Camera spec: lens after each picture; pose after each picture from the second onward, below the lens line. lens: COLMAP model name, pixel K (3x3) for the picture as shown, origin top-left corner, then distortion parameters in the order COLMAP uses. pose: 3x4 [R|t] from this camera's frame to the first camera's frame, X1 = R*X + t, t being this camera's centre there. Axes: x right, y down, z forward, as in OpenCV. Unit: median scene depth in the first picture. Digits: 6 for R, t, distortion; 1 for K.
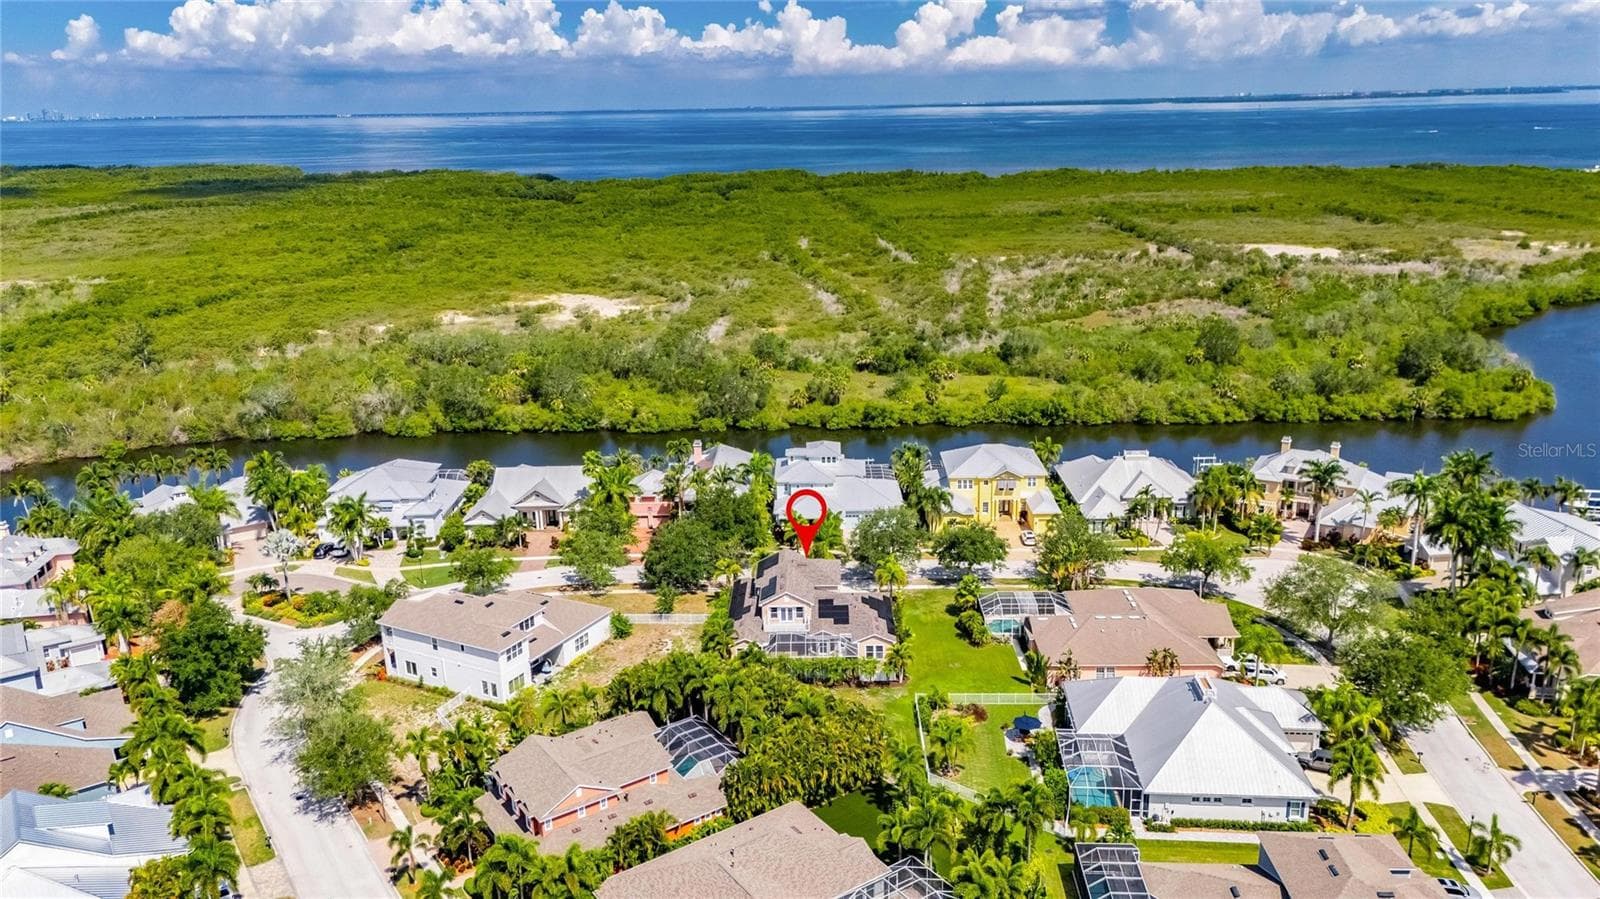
lens RADIAL K [[1175.0, 0, 800.0], [0, 1175.0, 449.5], [0, 0, 1]] dist [0.053896, -0.046827]
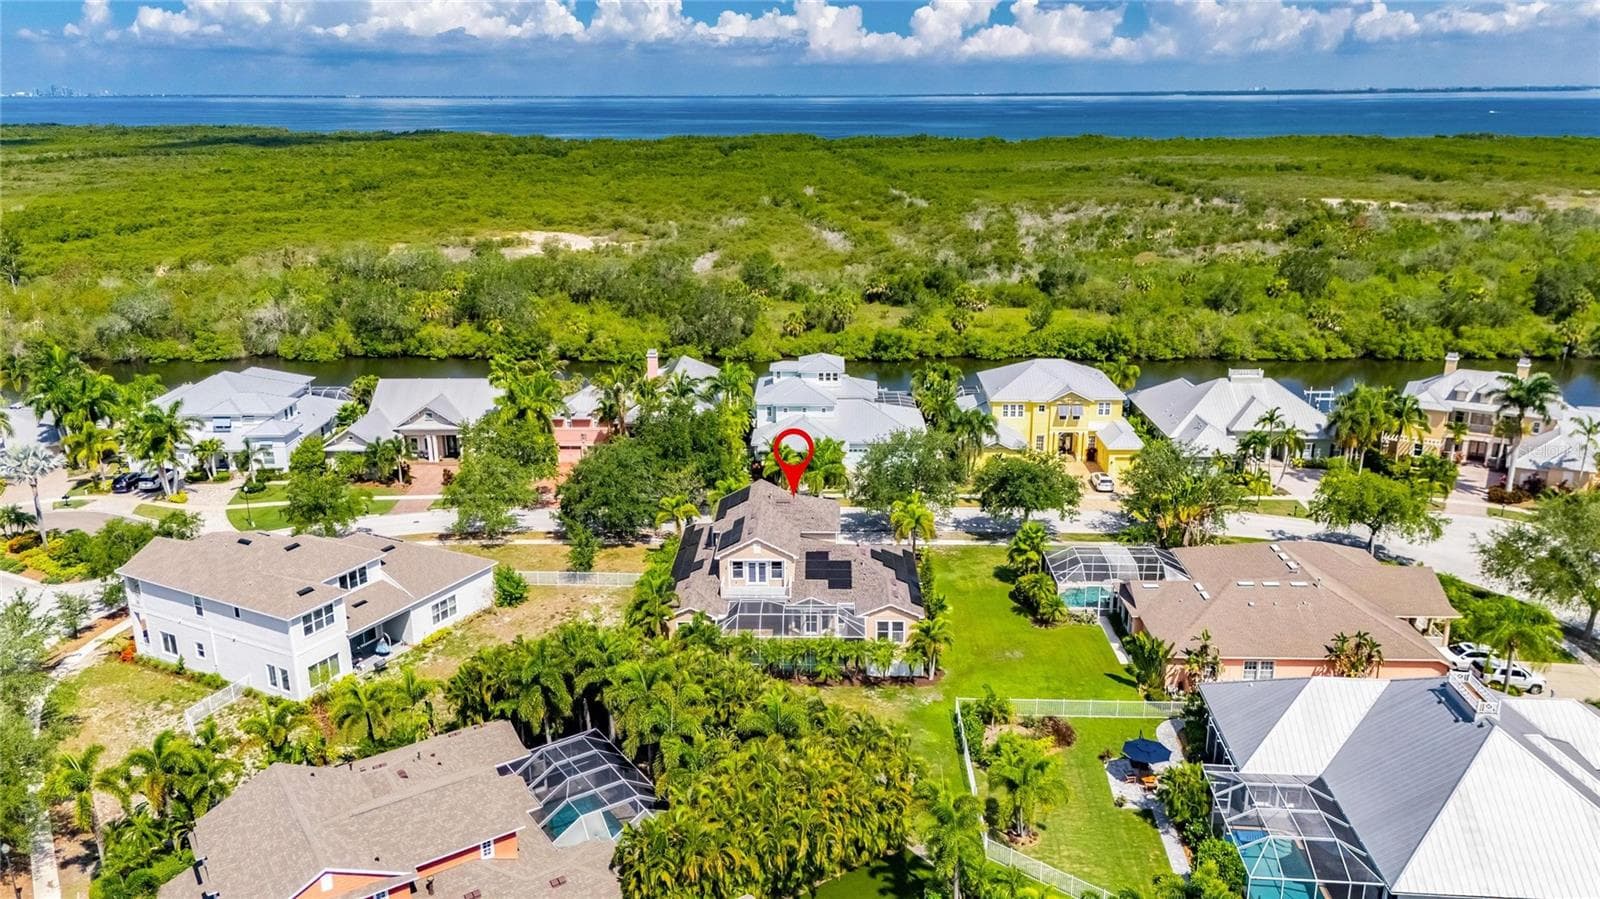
lens RADIAL K [[1175.0, 0, 800.0], [0, 1175.0, 449.5], [0, 0, 1]] dist [0.053896, -0.046827]
pose [[0.999846, 0.016941, -0.004479, 0.011442], [-0.016905, 0.999825, 0.008021, 0.052185], [0.004615, -0.007945, 0.999958, 0.272430]]
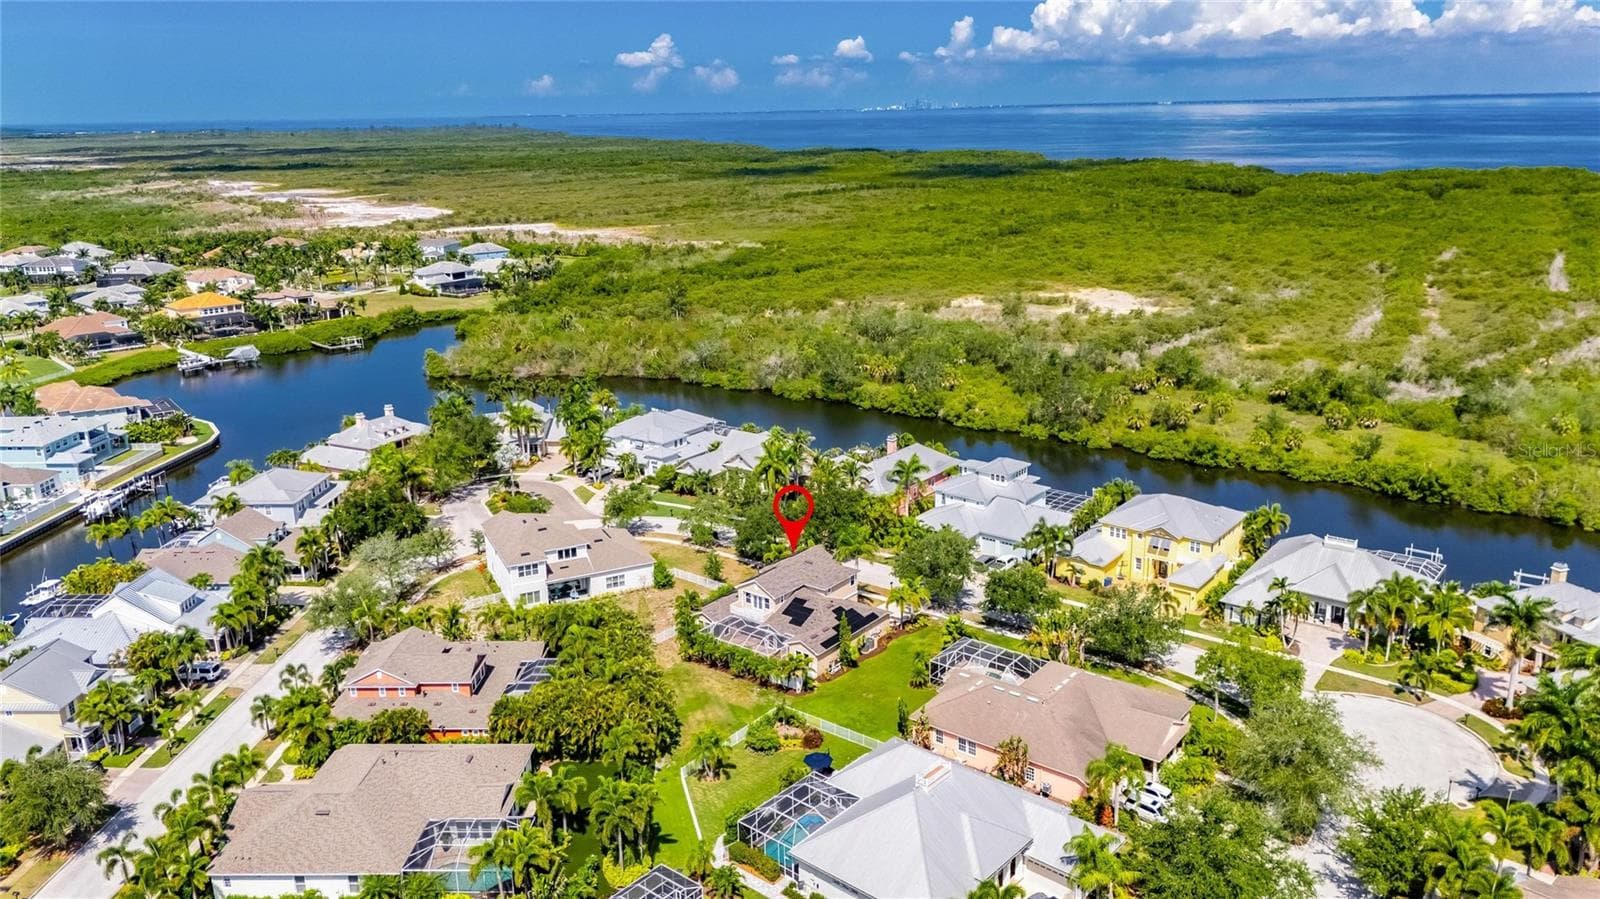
lens RADIAL K [[1172.2, 0, 800.0], [0, 1172.2, 449.5], [0, 0, 1]] dist [0.086540, -0.100670]
pose [[0.797944, 0.172092, -0.577642, 0.466345], [-0.166528, 0.984014, 0.063120, -0.049618], [0.579270, 0.045828, 0.813846, 0.141087]]
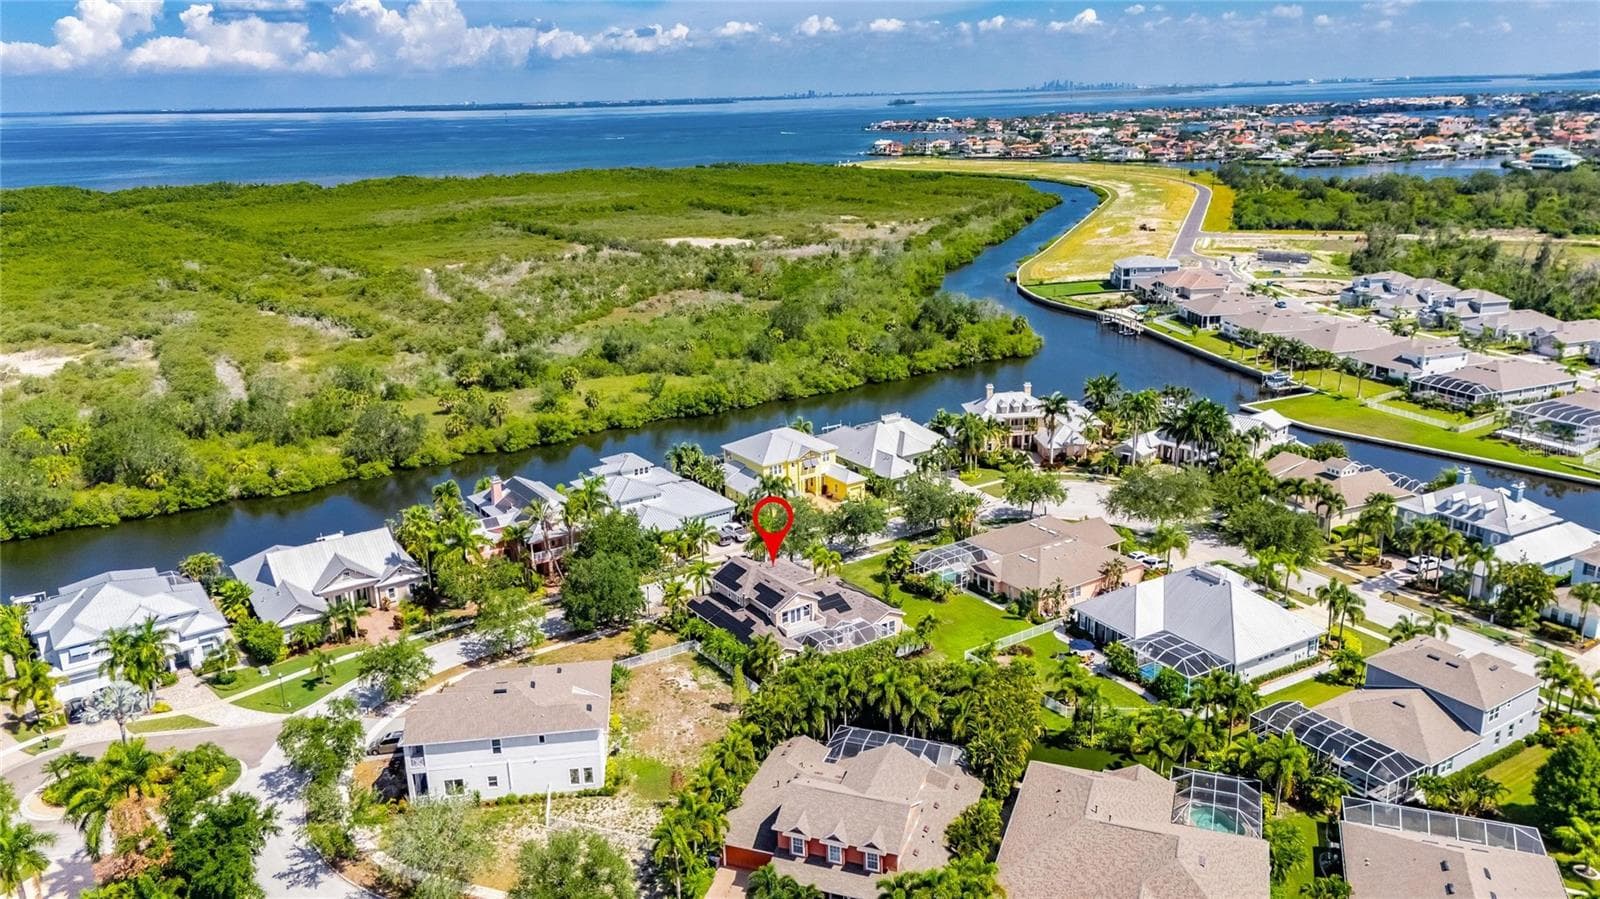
lens RADIAL K [[1175.0, 0, 800.0], [0, 1175.0, 449.5], [0, 0, 1]] dist [0.053896, -0.046827]
pose [[0.818945, -0.163713, 0.550024, -0.415794], [0.167290, 0.984922, 0.044076, -0.030739], [-0.548947, 0.055918, 0.833985, 0.136072]]
